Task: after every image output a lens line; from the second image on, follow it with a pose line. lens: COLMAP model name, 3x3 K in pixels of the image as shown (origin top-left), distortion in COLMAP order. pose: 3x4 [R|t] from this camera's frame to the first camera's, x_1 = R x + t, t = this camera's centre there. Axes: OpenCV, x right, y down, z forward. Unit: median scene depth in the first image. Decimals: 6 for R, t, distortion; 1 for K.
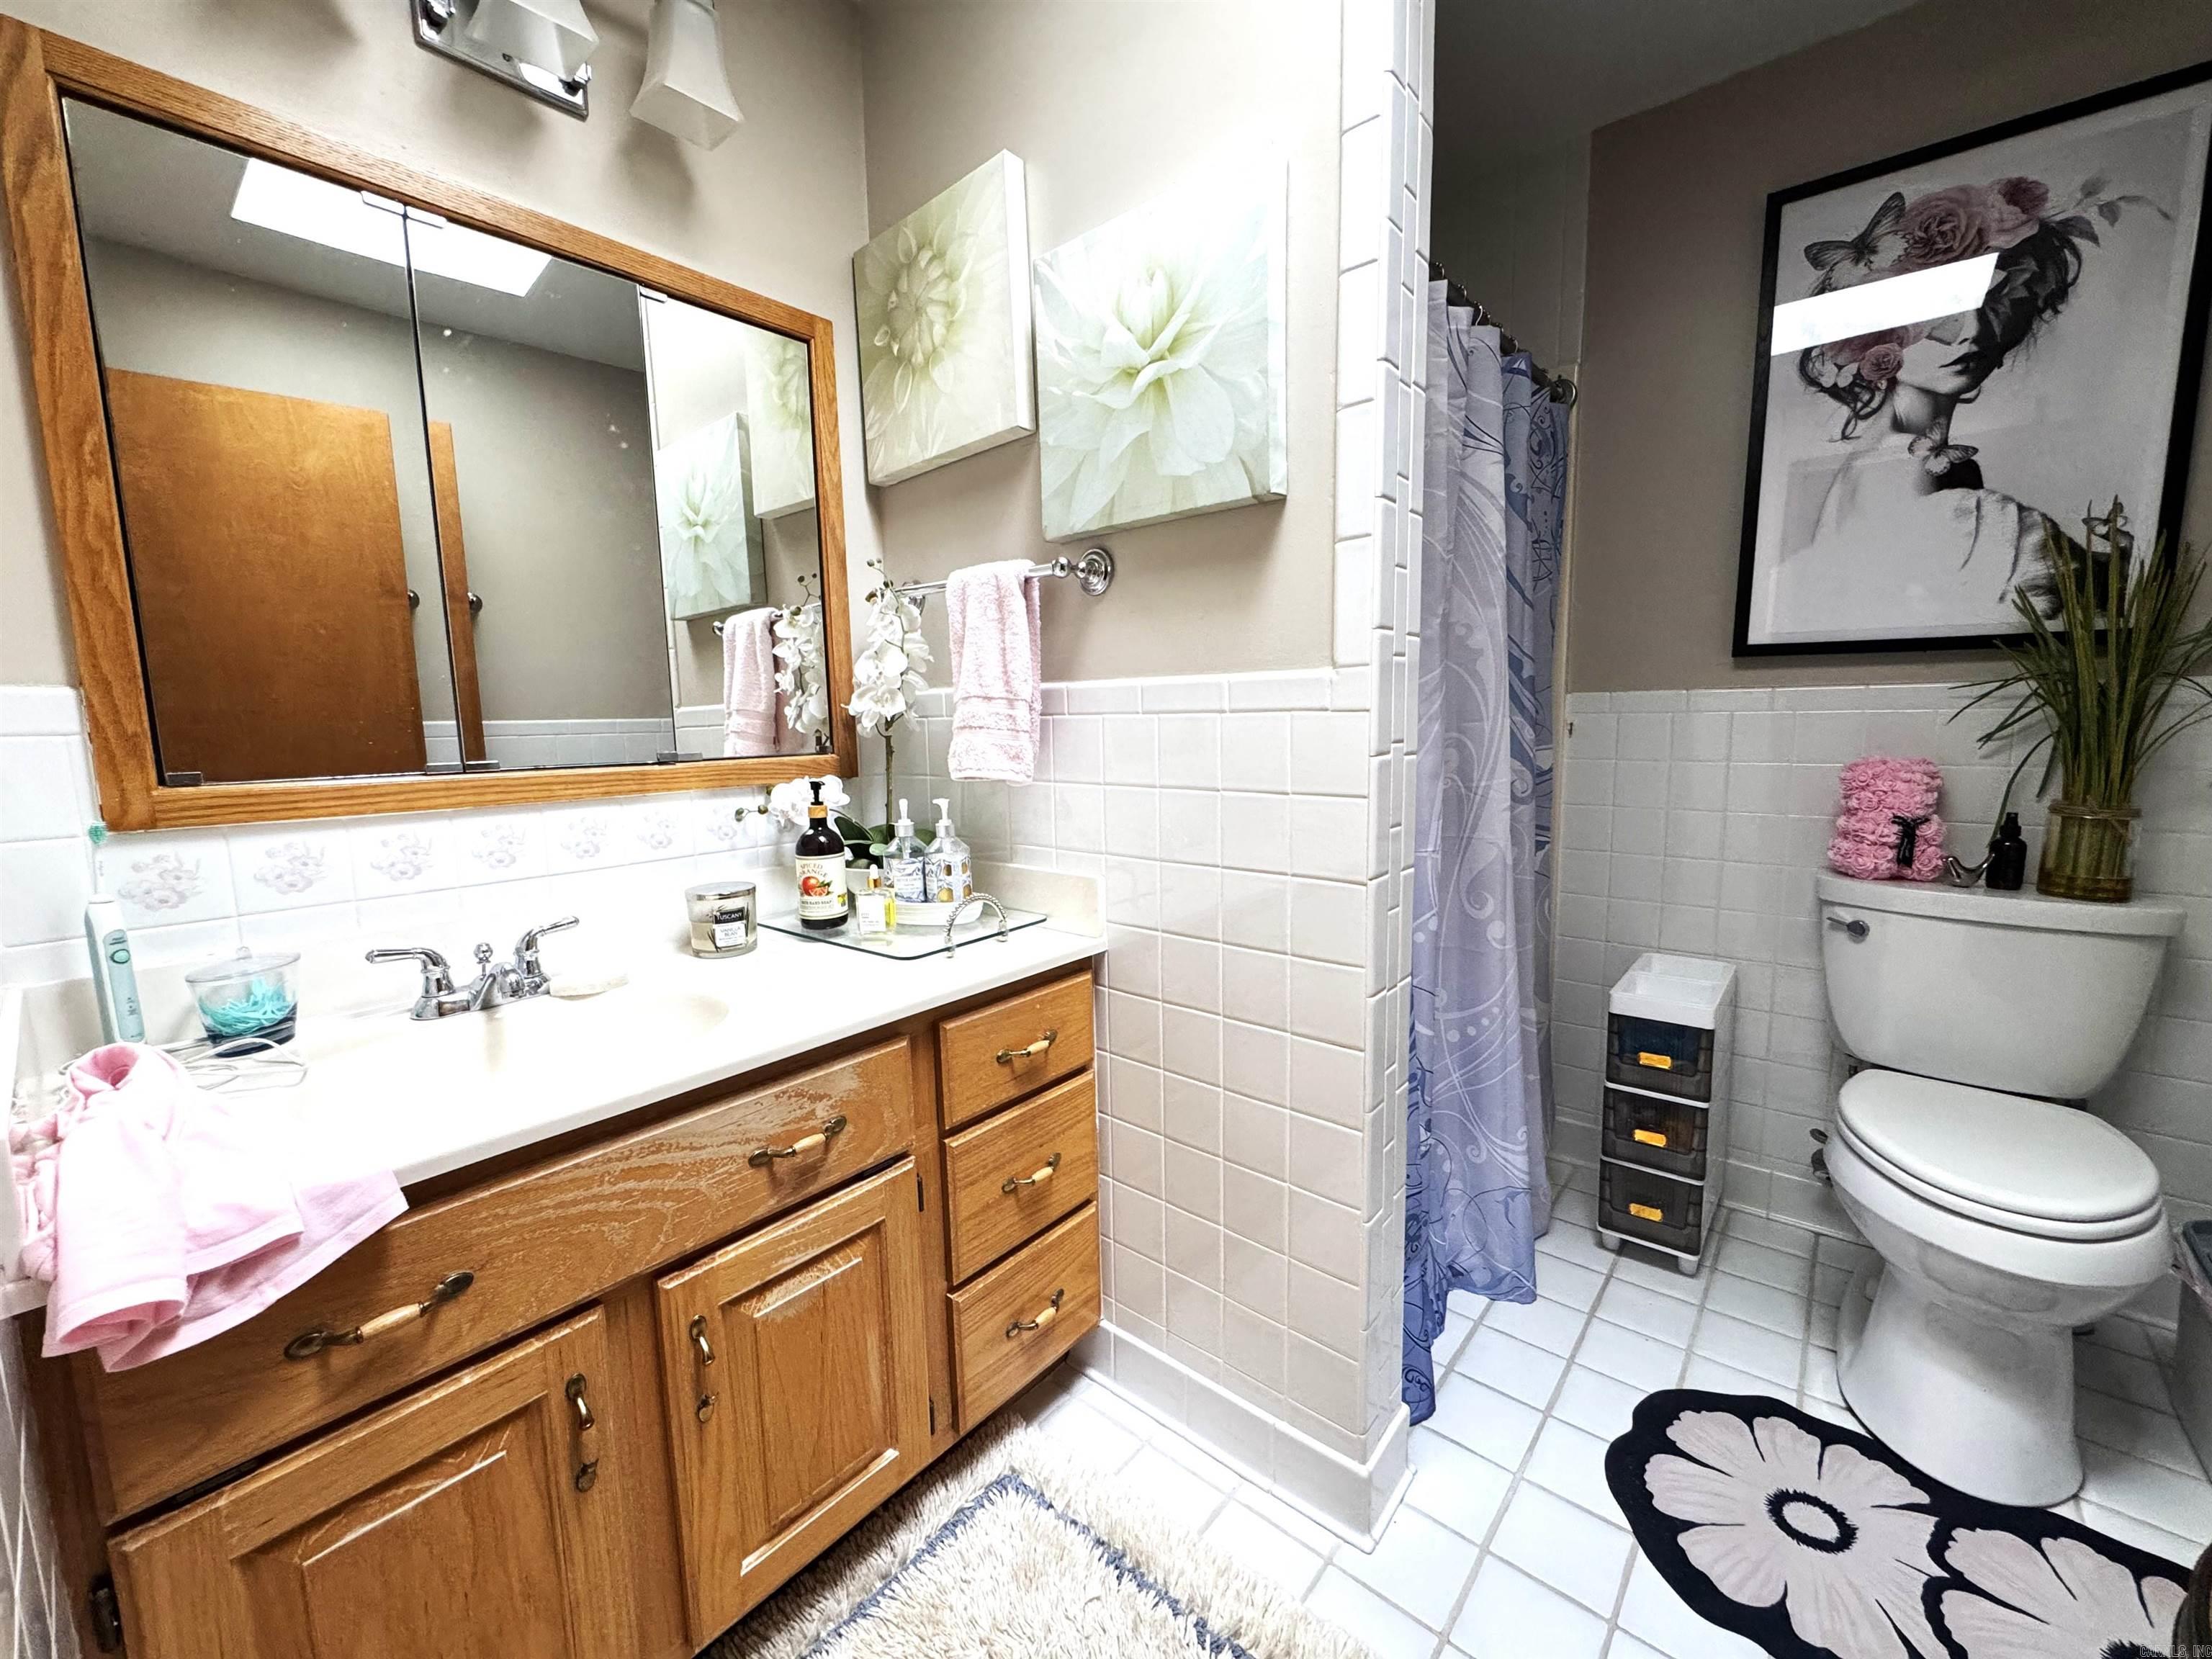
lens RADIAL K [[882.8, 0, 1103.4], [0, 882.8, 825.9], [0, 0, 1]] dist [-0.003248, -0.000098]
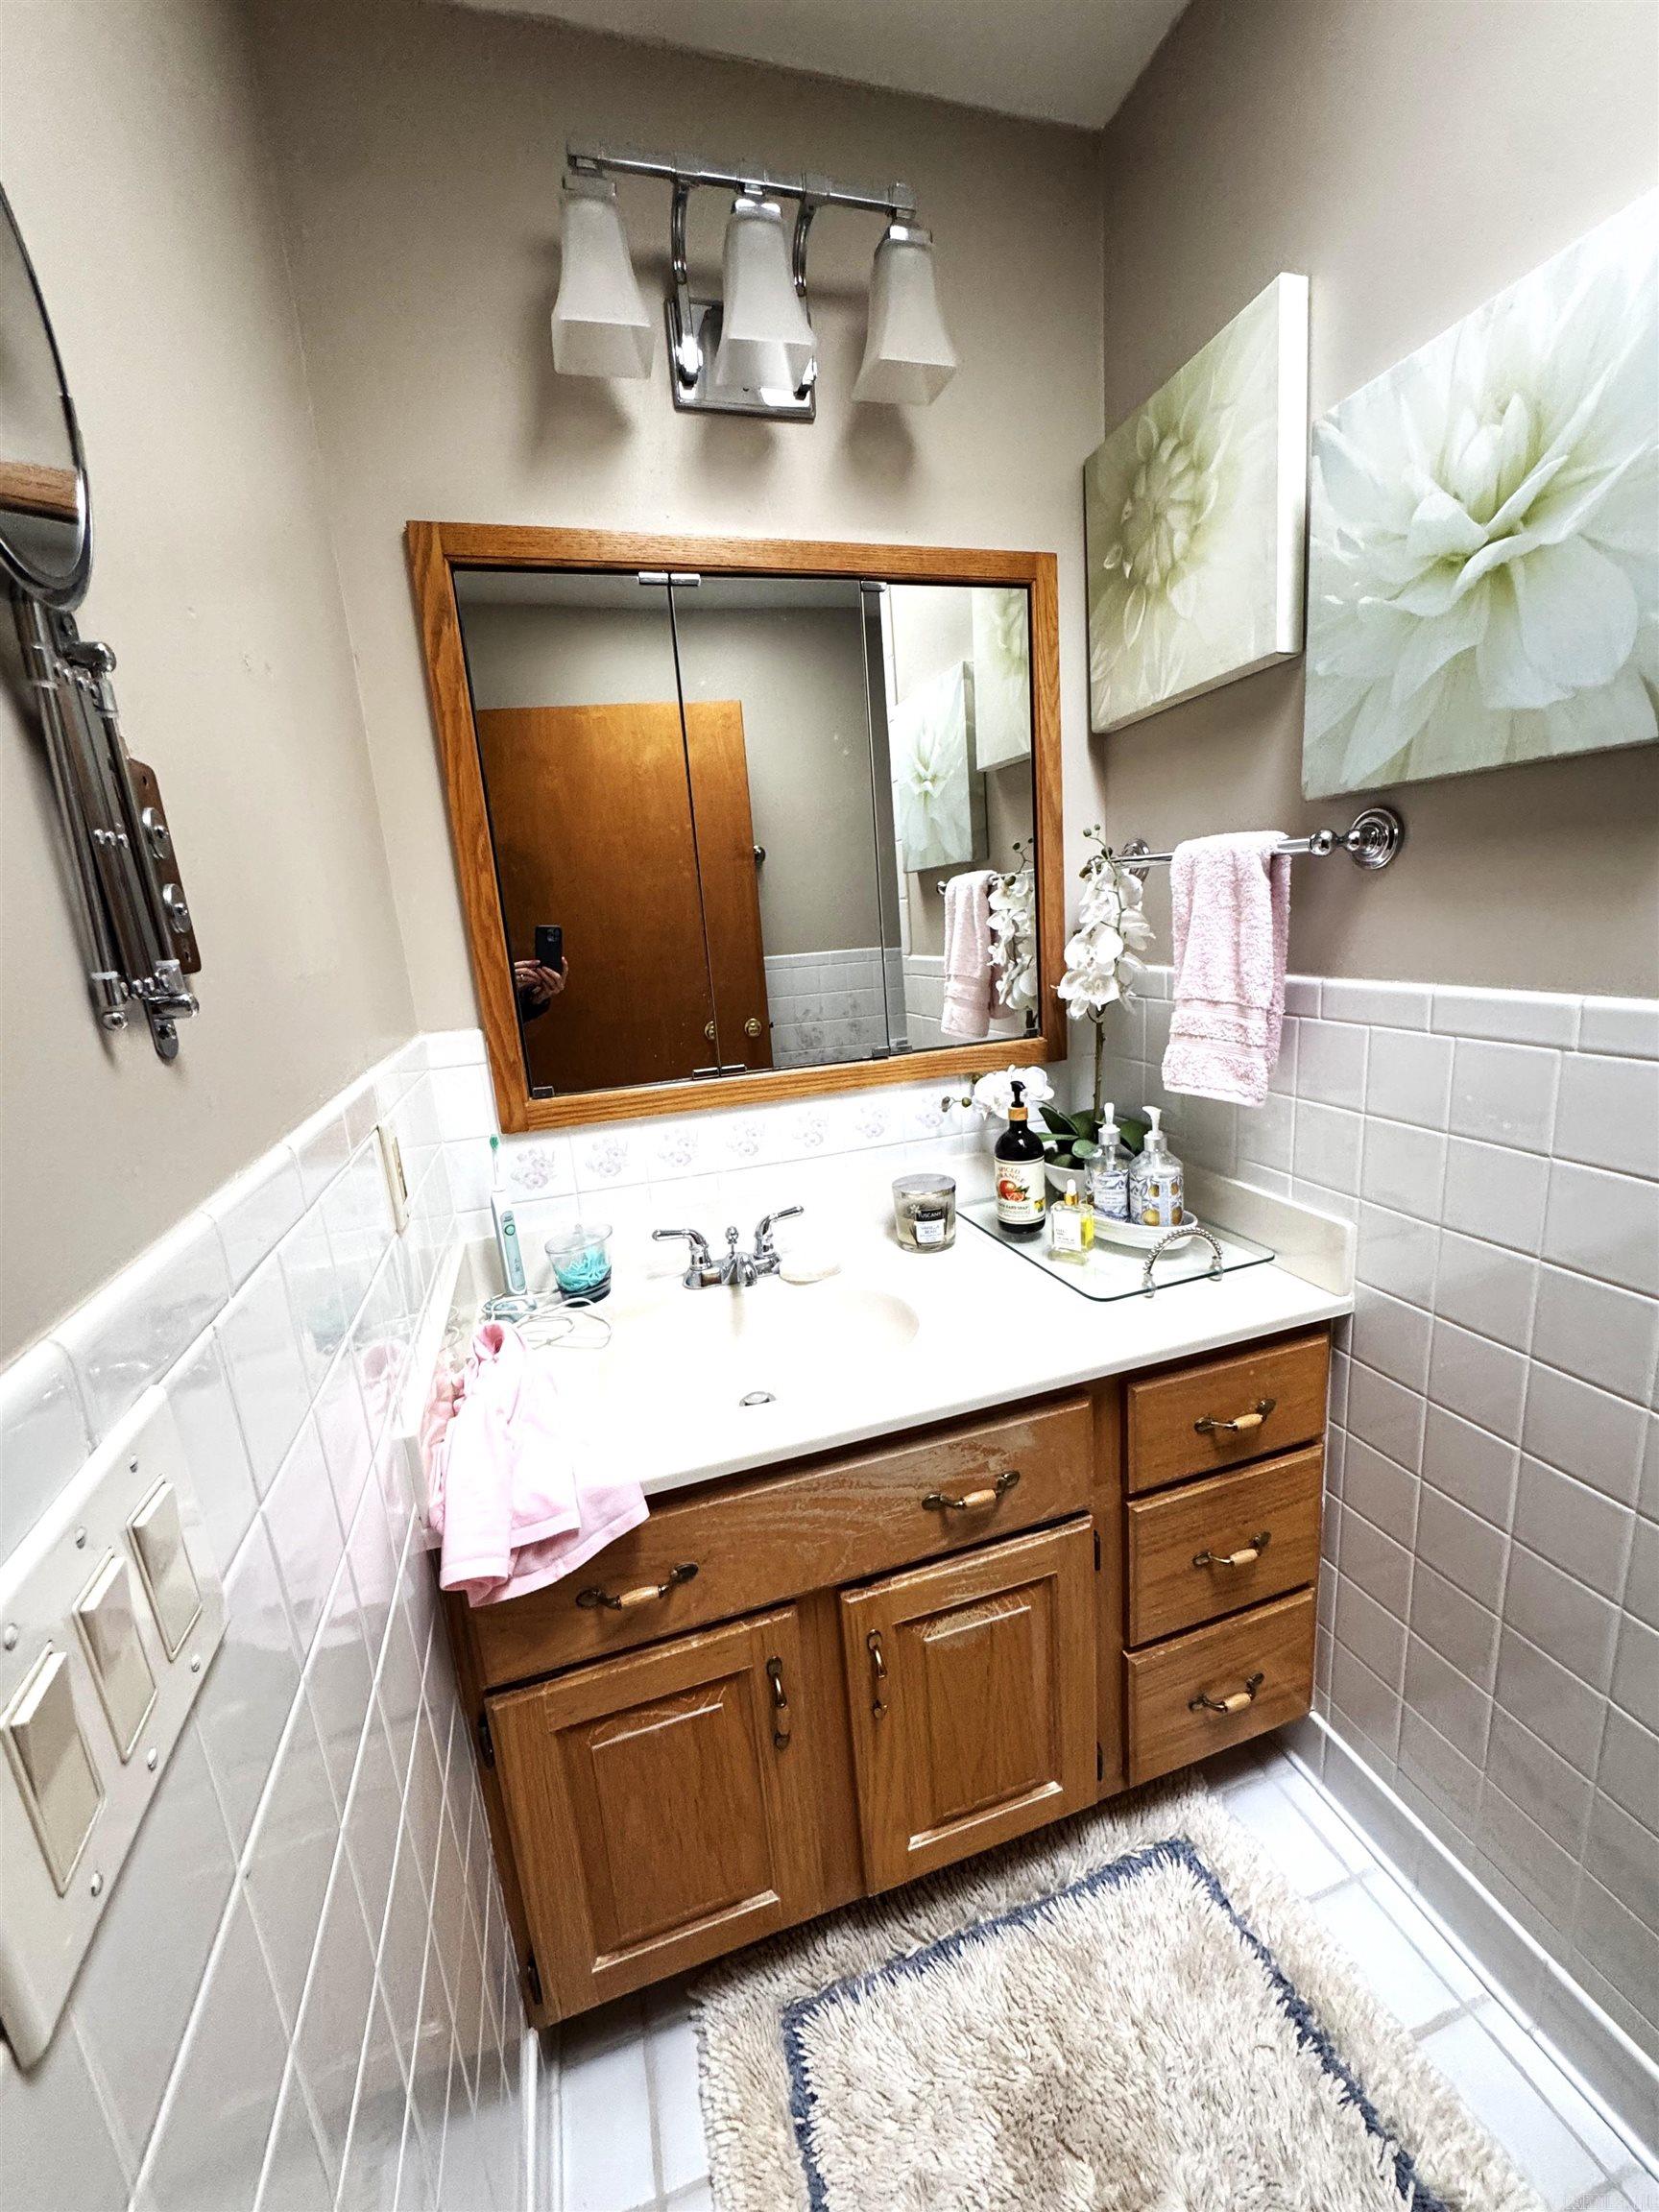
lens RADIAL K [[882.8, 0, 834.1], [0, 882.8, 1105.8], [0, 0, 1]] dist [-0.003248, -0.000098]
pose [[0.846440, 0.074522, -0.527243, 0.015674], [-0.009341, 0.992084, 0.125229, -0.167444], [0.532402, -0.101074, 0.840436, 0.100786]]
